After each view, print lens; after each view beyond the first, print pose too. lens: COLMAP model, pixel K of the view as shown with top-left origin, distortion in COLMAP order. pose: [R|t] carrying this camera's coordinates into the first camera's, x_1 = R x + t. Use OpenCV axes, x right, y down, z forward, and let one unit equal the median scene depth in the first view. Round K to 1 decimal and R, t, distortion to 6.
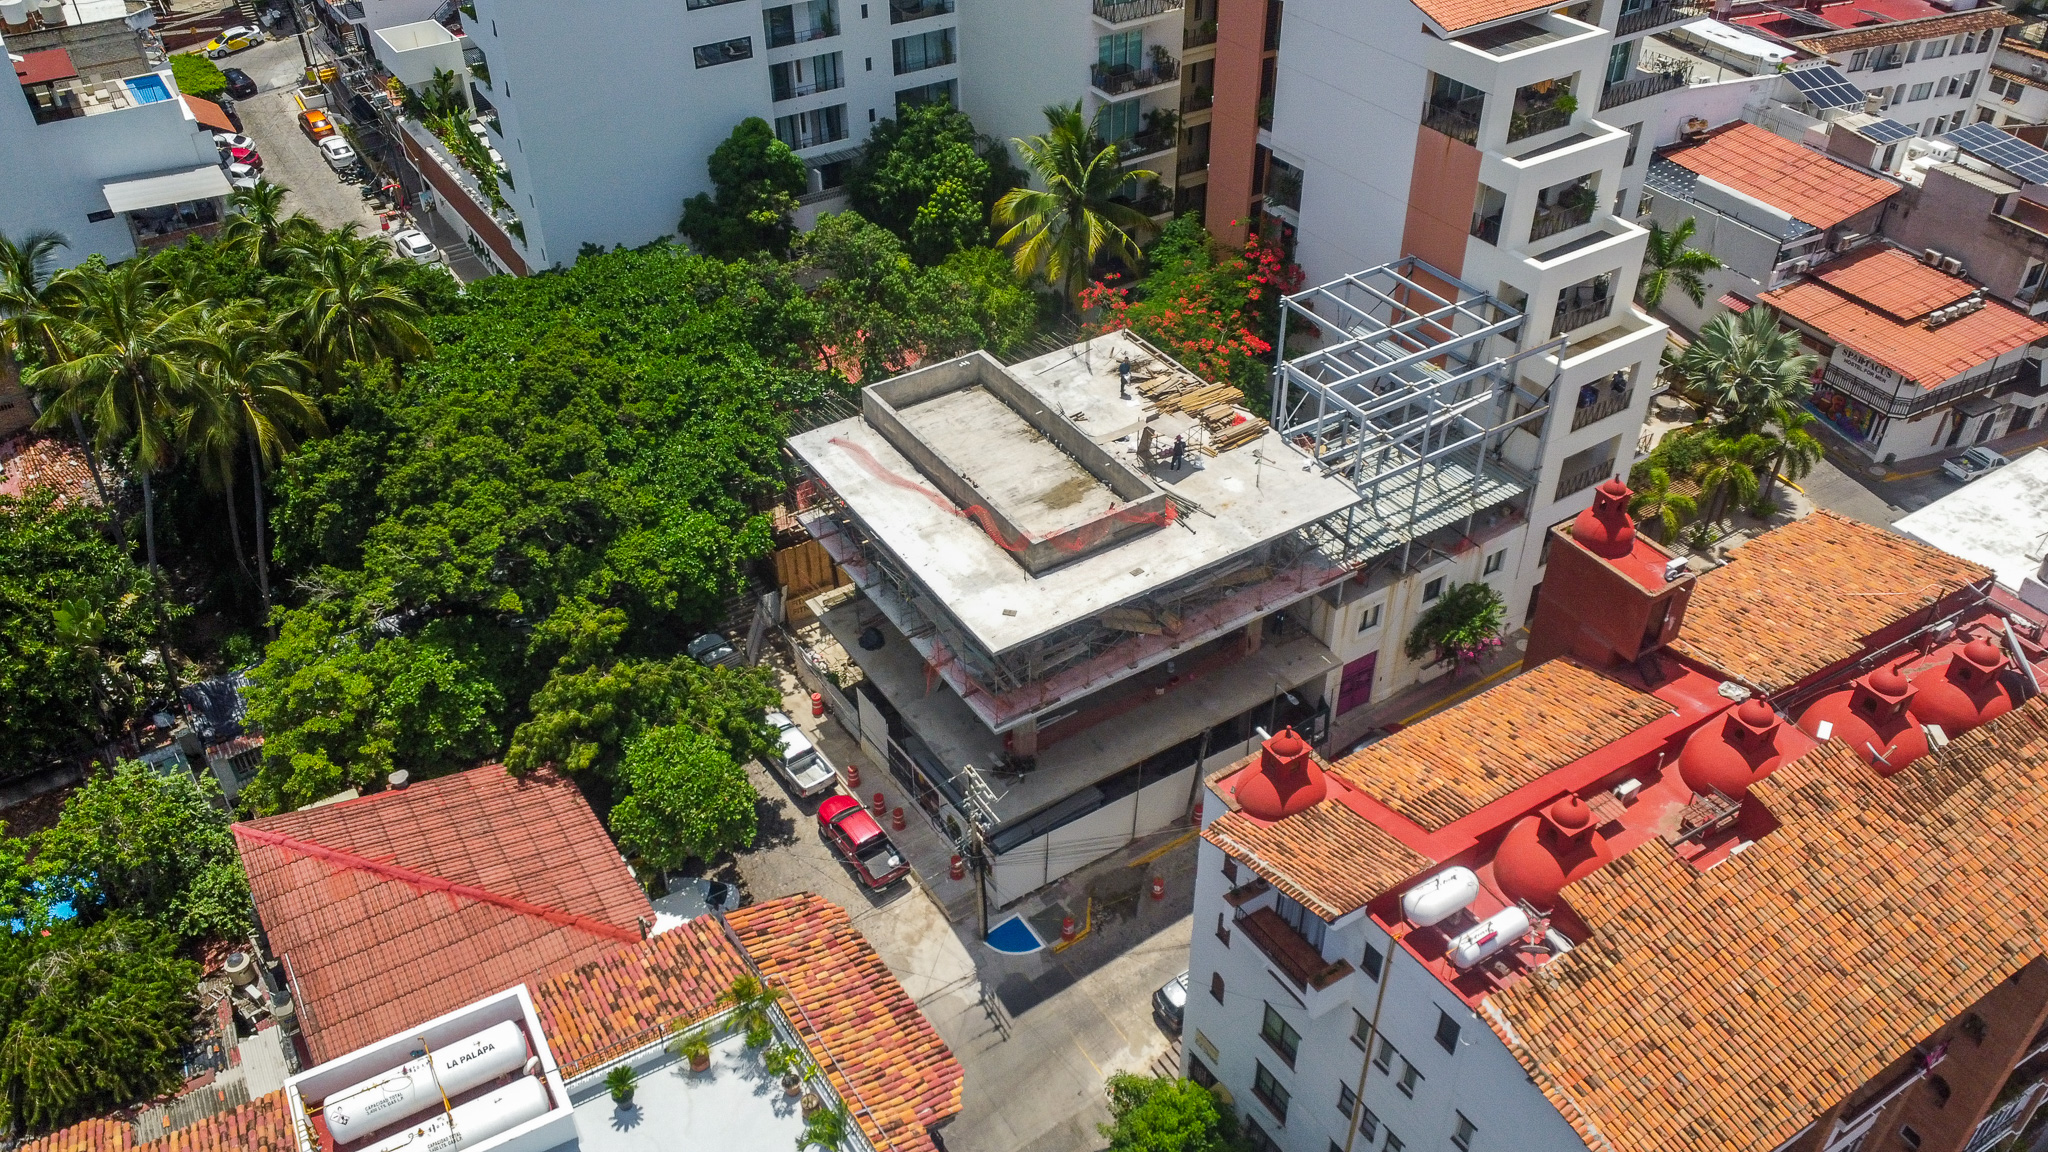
lens RADIAL K [[1550.6, 0, 1035.0], [0, 1550.6, 580.9], [0, 0, 1]] dist [-0.001420, -0.006171]
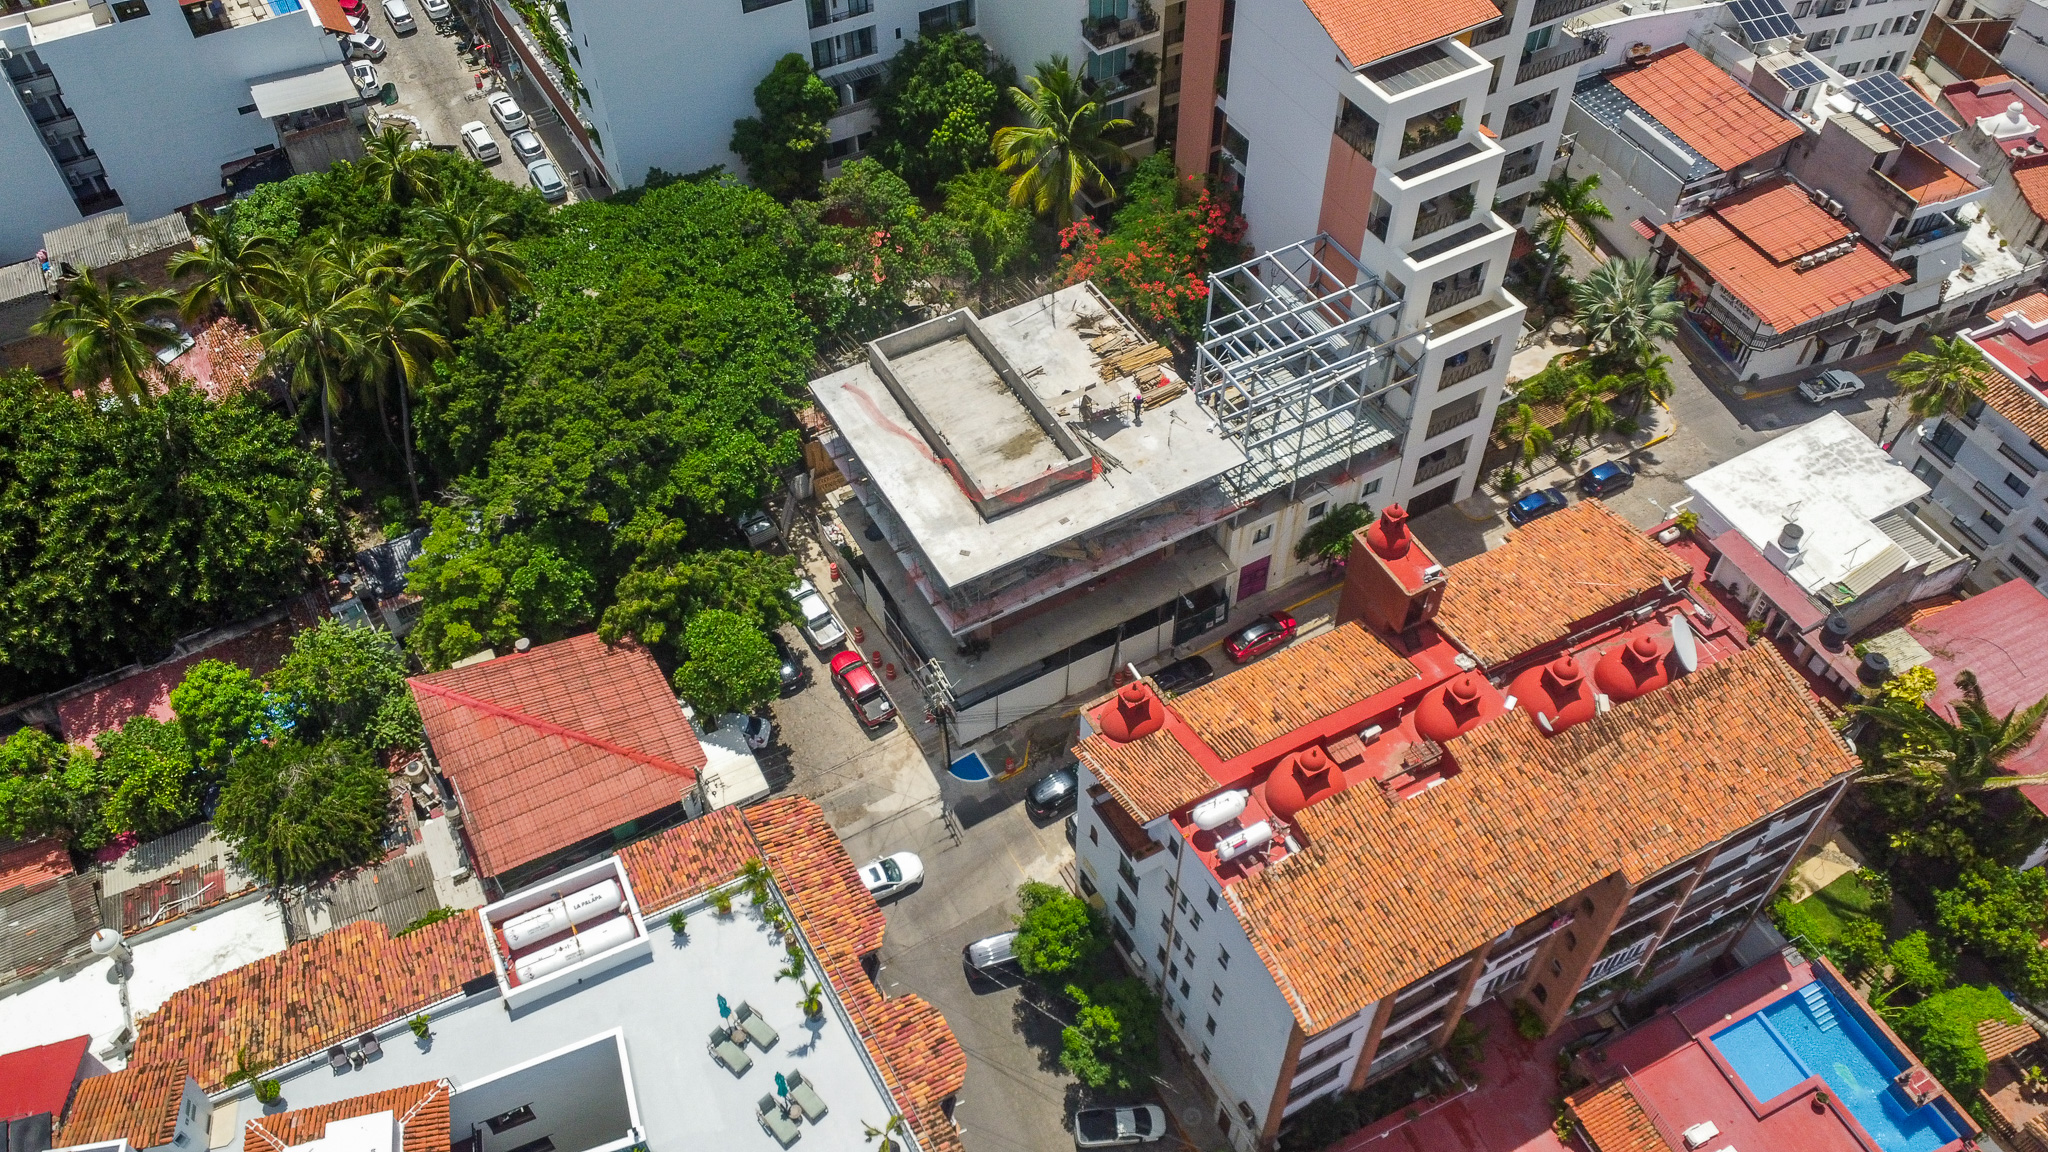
lens RADIAL K [[1550.6, 0, 1035.0], [0, 1550.6, 580.9], [0, 0, 1]] dist [-0.001420, -0.006171]
pose [[0.998026, 0.047021, -0.041641, 0.087585], [-0.037428, 0.977642, 0.206921, -0.204140], [0.050439, -0.204954, 0.977471, -0.276785]]
